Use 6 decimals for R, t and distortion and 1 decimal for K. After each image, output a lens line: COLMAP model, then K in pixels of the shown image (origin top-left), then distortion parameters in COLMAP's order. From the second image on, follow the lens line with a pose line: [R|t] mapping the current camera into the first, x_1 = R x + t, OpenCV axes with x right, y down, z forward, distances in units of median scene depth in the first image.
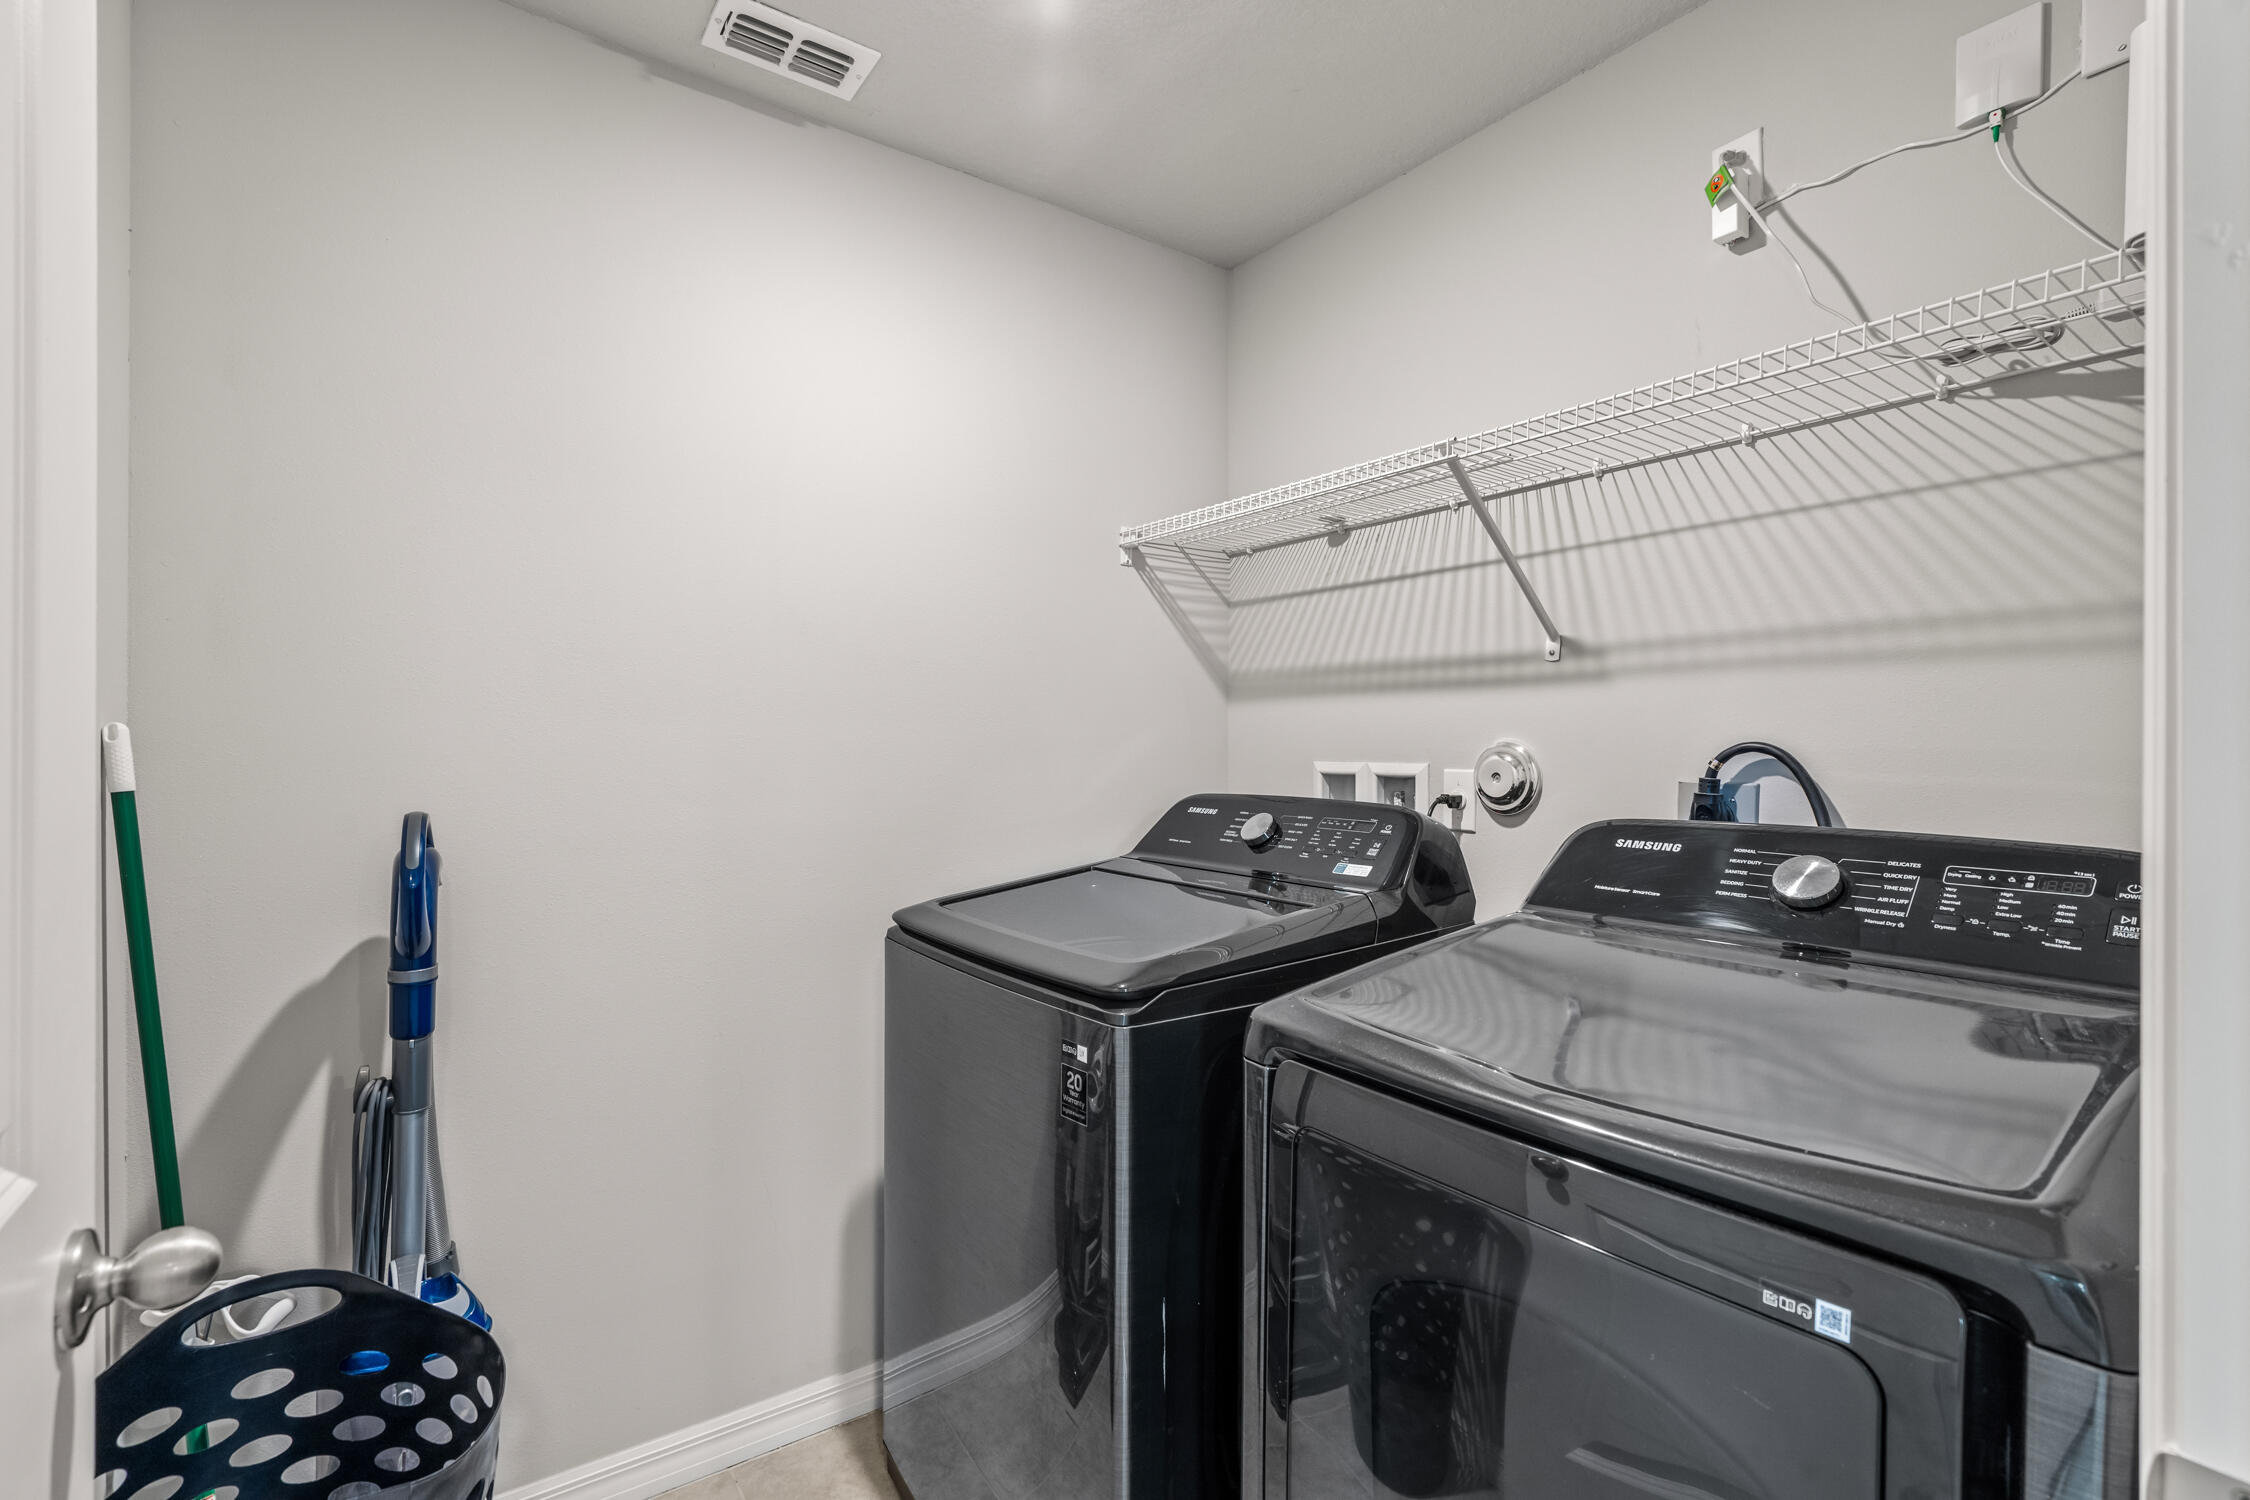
lens RADIAL K [[1026.6, 0, 1122.0], [0, 1026.6, 749.8], [0, 0, 1]] dist [-0.000260, 0.001140]
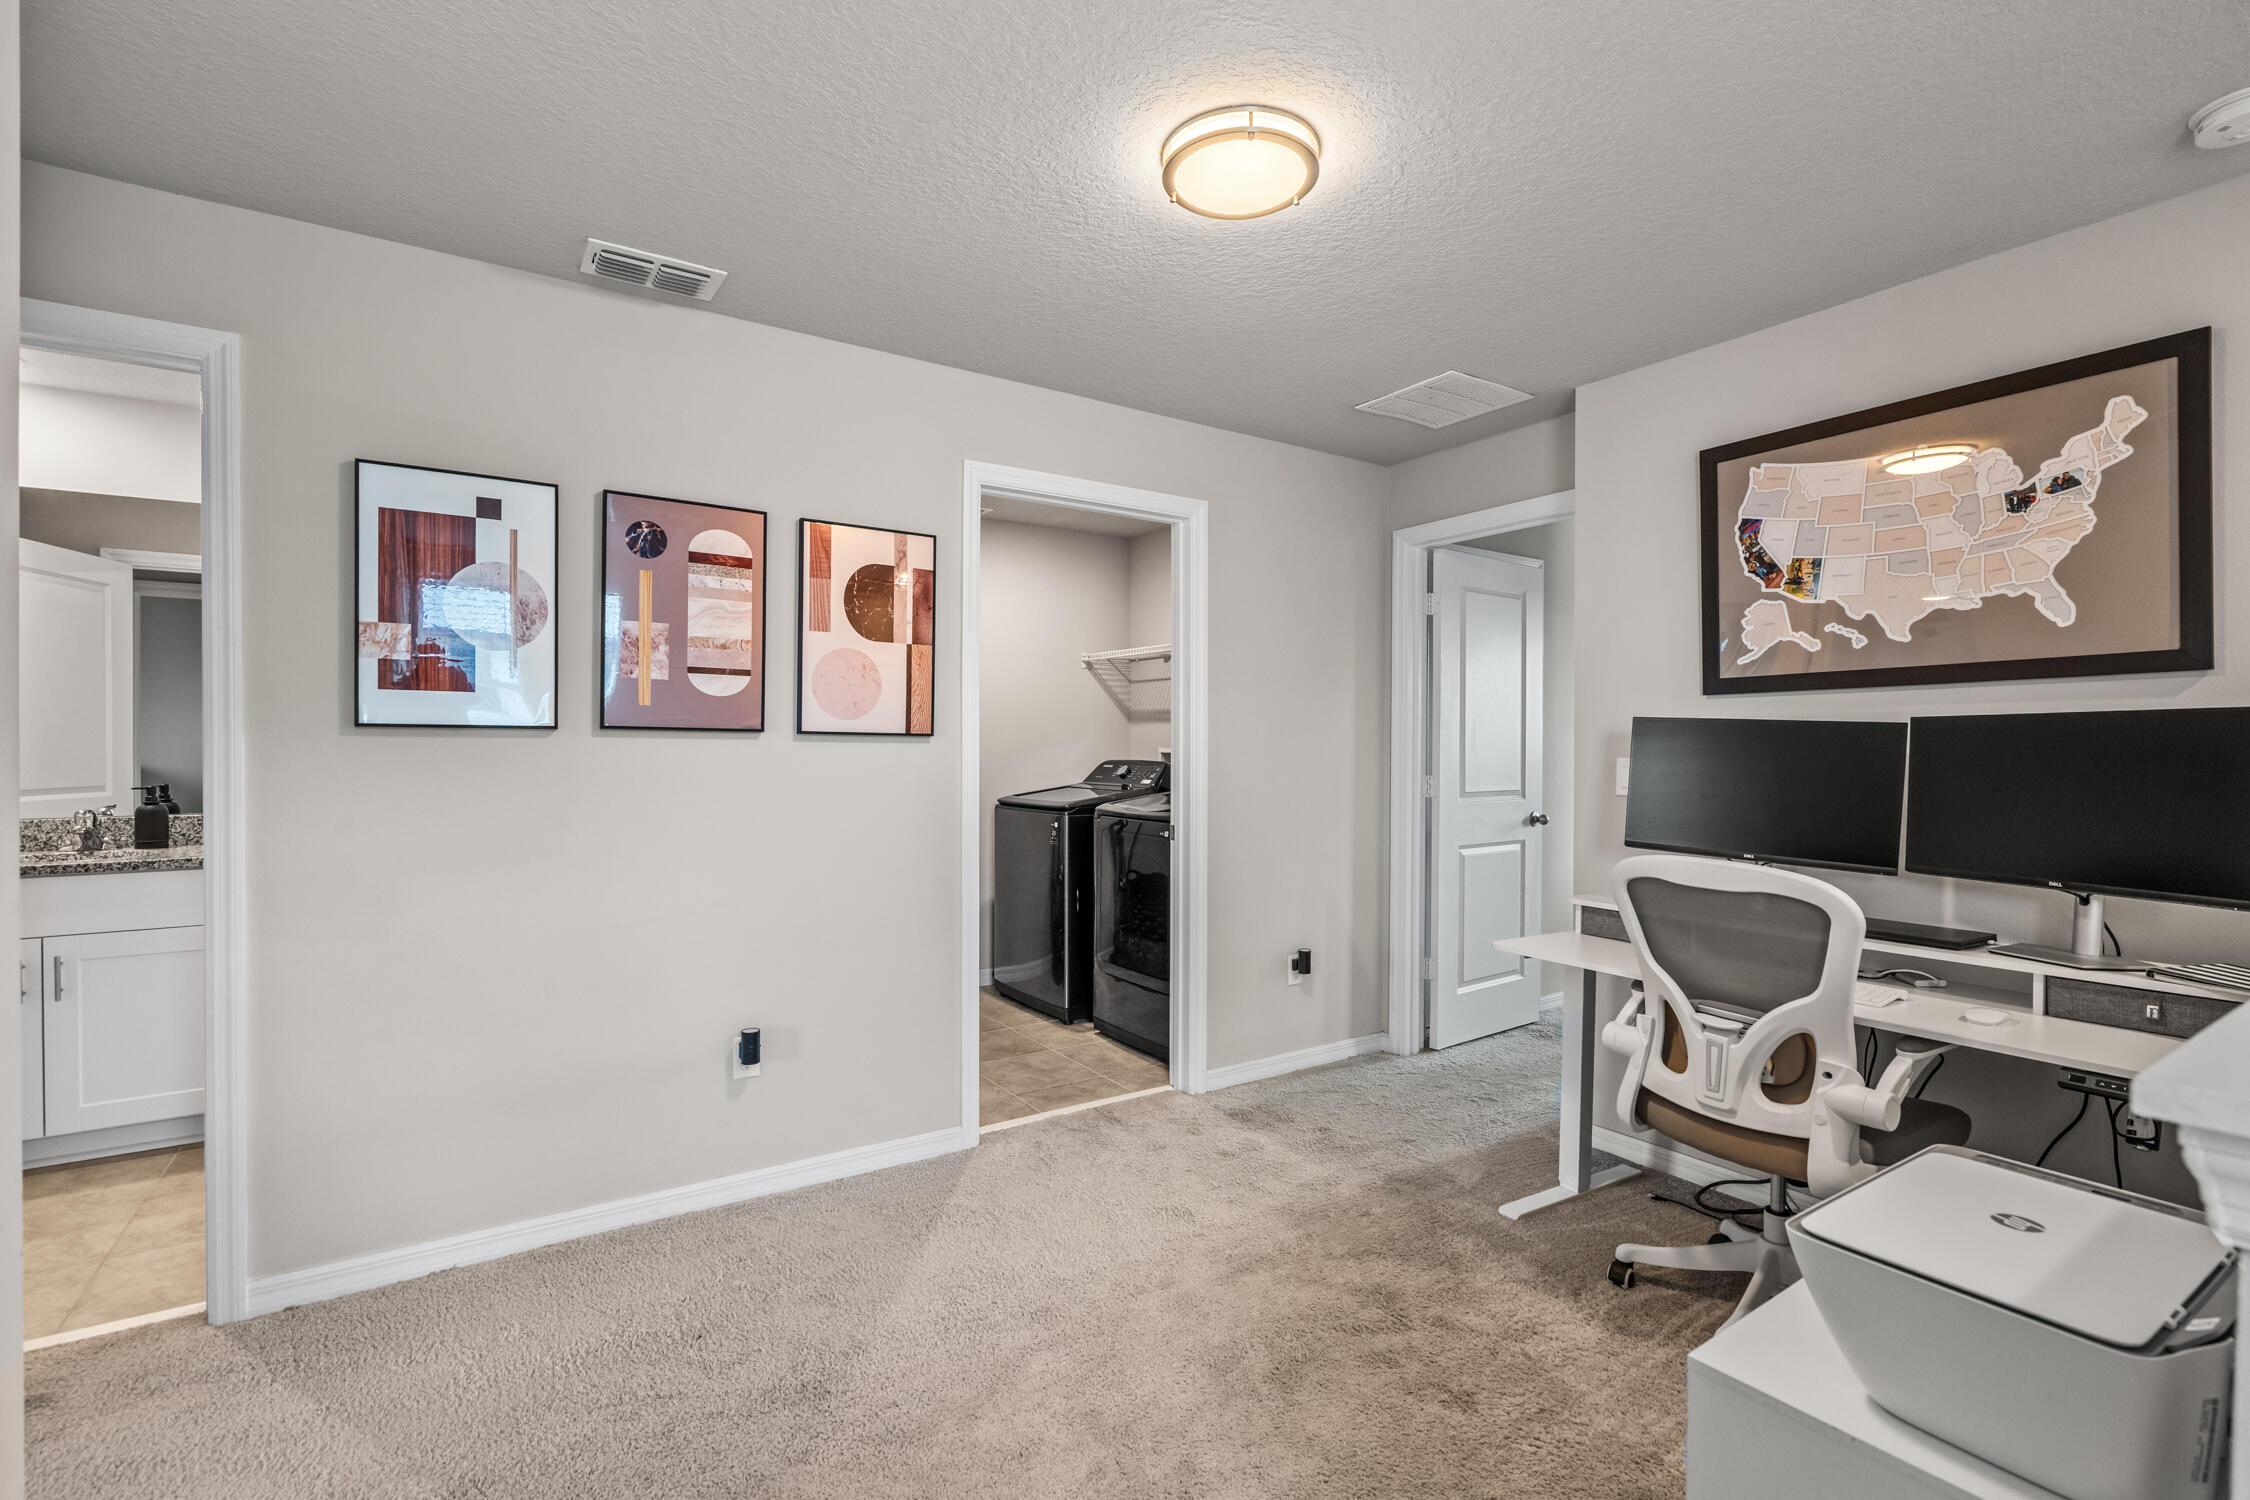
lens RADIAL K [[1026.6, 0, 1128.8], [0, 1026.6, 749.1], [0, 0, 1]] dist [-0.000260, 0.001140]
pose [[0.999496, -0.010411, -0.030004, 0.229135], [0.010440, 0.999945, 0.000828, 0.013579], [0.029994, -0.001141, 0.999549, -1.834050]]
